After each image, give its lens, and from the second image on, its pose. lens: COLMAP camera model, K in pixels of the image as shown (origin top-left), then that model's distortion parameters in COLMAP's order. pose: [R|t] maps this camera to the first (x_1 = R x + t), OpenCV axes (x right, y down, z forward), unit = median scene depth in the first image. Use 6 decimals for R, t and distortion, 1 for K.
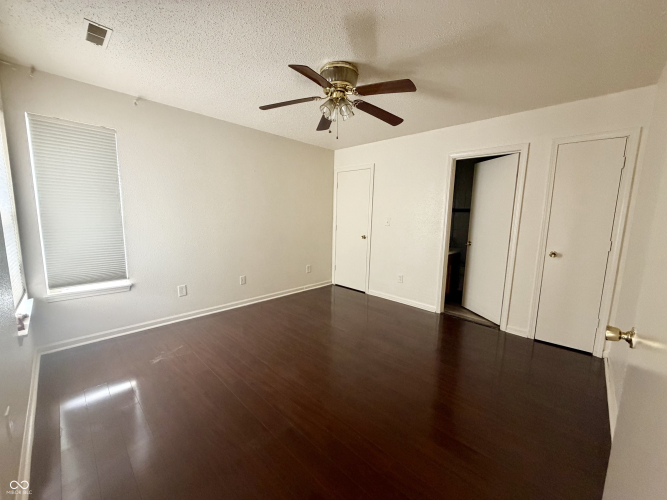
lens RADIAL K [[266.6, 0, 333.5], [0, 266.6, 250.0], [0, 0, 1]] dist [-0.000471, -0.000416]
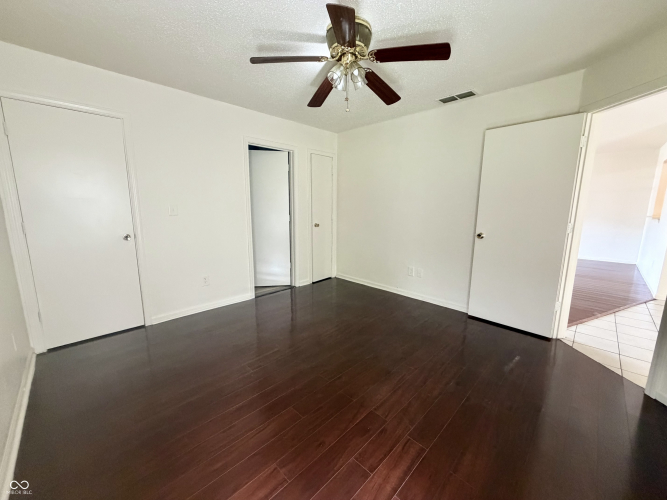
lens RADIAL K [[266.6, 0, 333.5], [0, 266.6, 250.0], [0, 0, 1]] dist [-0.000471, -0.000416]
pose [[0.015489, -0.178313, 0.983852, -0.692814], [0.130582, 0.975903, 0.174817, -0.092797], [-0.991317, 0.125765, 0.038401, 0.813606]]
